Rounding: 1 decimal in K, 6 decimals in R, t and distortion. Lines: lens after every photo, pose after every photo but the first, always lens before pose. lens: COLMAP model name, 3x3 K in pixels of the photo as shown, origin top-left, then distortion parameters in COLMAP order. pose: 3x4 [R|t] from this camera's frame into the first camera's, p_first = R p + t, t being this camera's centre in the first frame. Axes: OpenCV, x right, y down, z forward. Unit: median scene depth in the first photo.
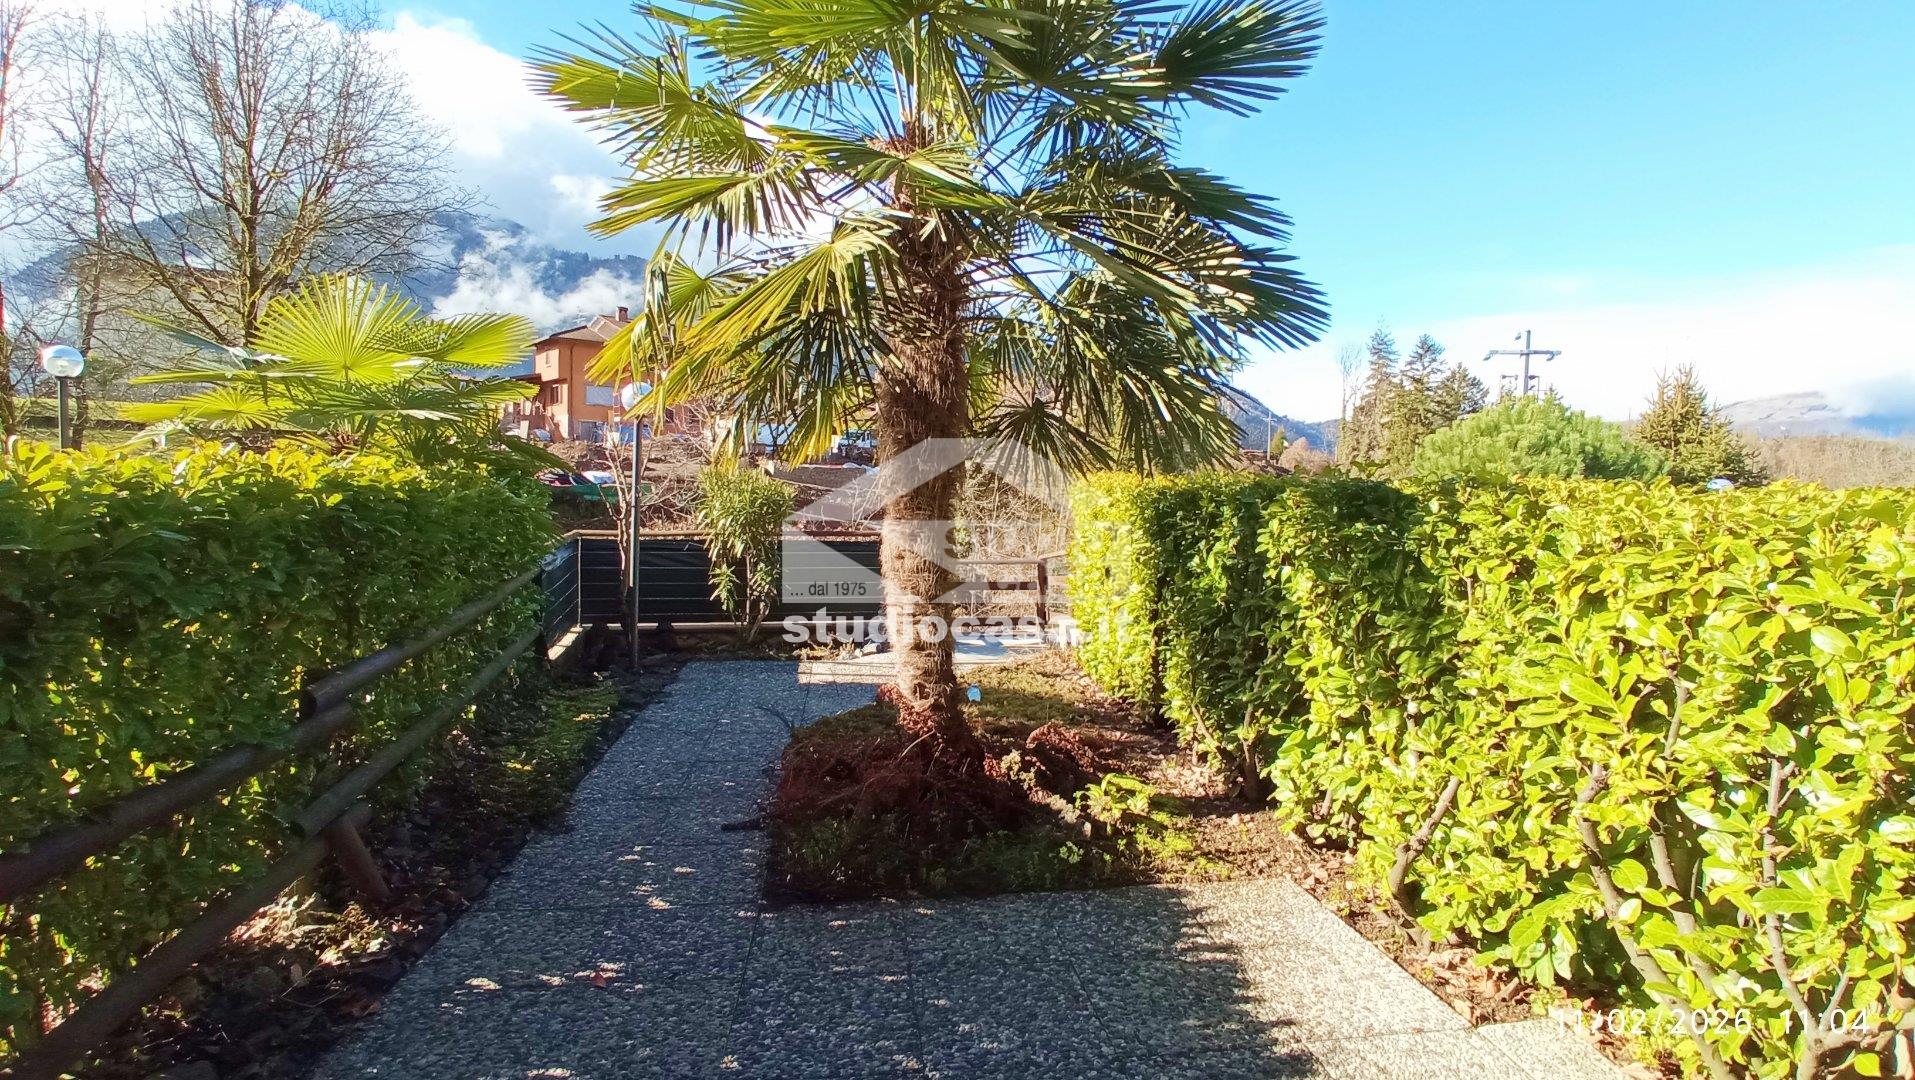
lens RADIAL K [[870.4, 0, 955.6], [0, 870.4, 533.0], [0, 0, 1]] dist [-0.067289, 0.034919]
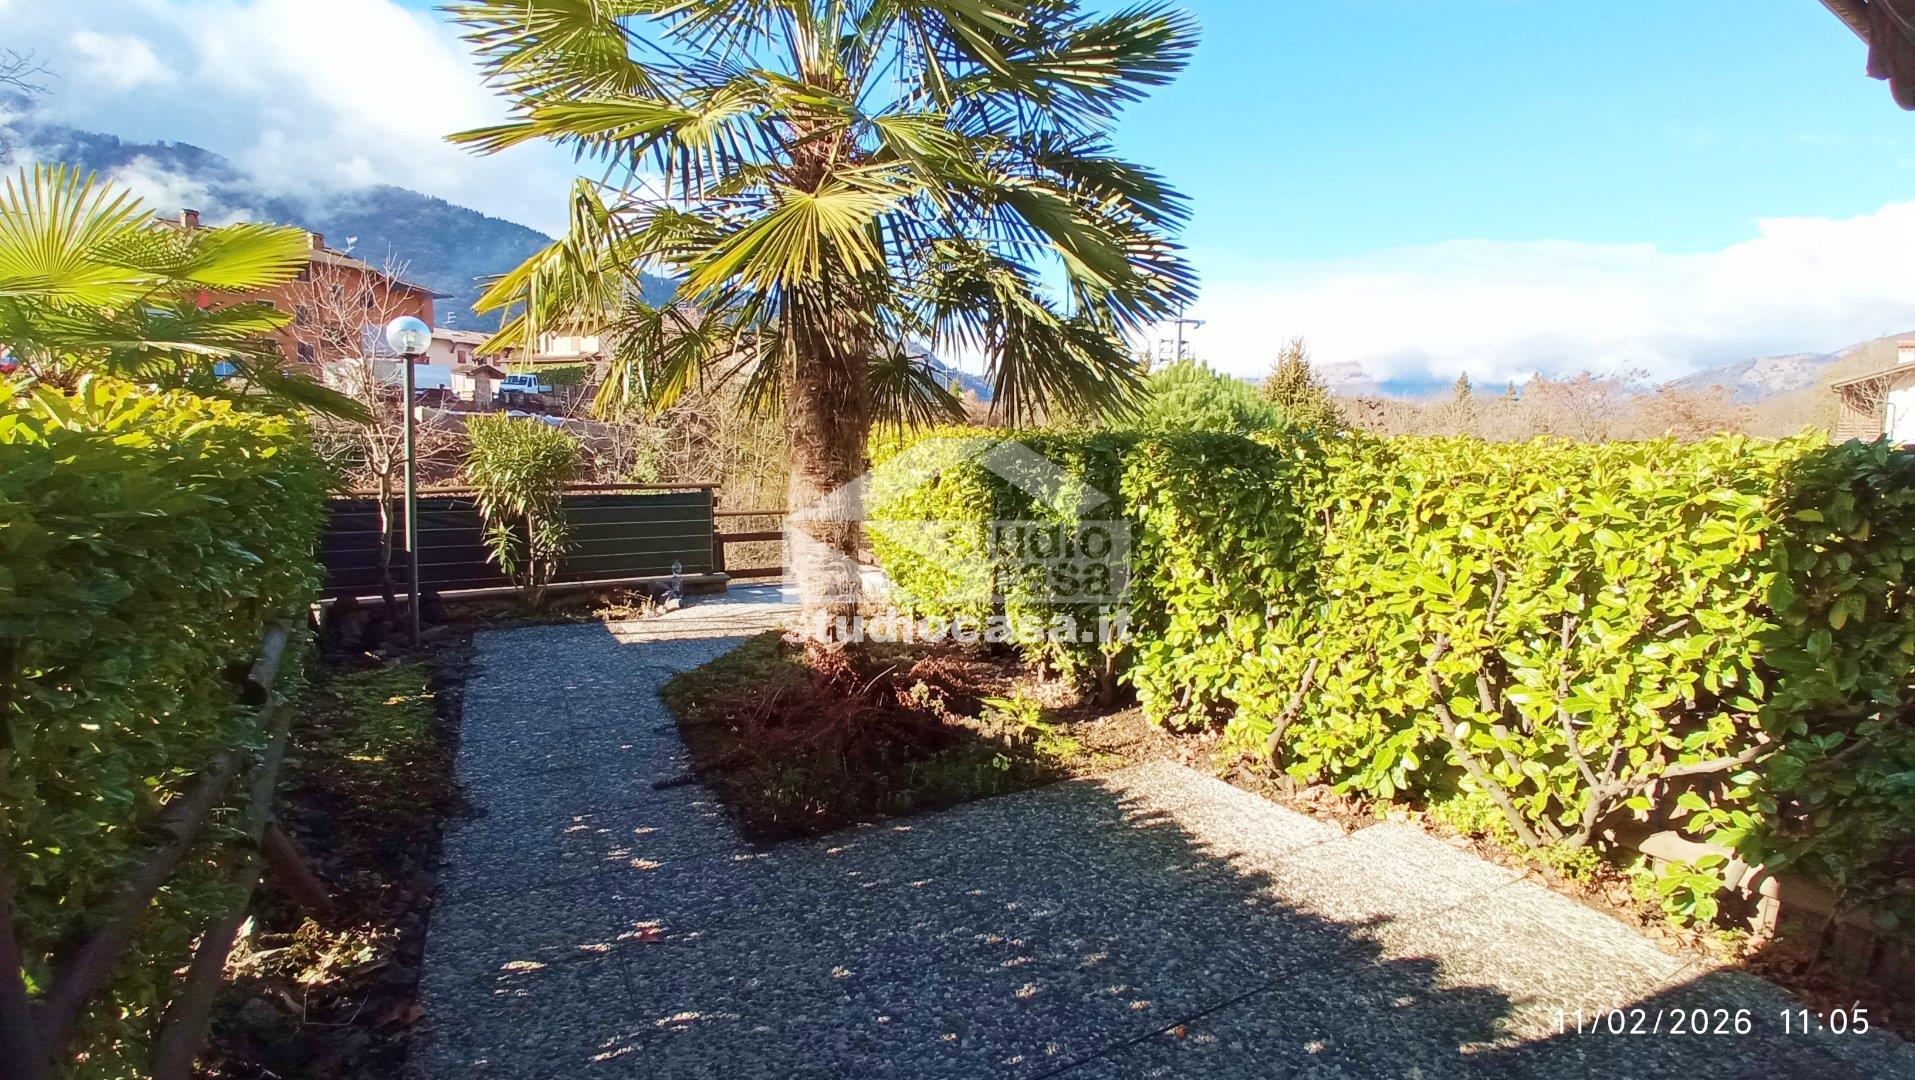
lens RADIAL K [[902.2, 0, 899.1], [0, 902.2, 544.4], [0, 0, 1]] dist [-0.082365, 0.056221]
pose [[0.932675, -0.041156, 0.358363, -0.453380], [0.017079, 0.997394, 0.070094, 0.000327], [-0.360314, -0.059254, 0.930947, -0.037612]]
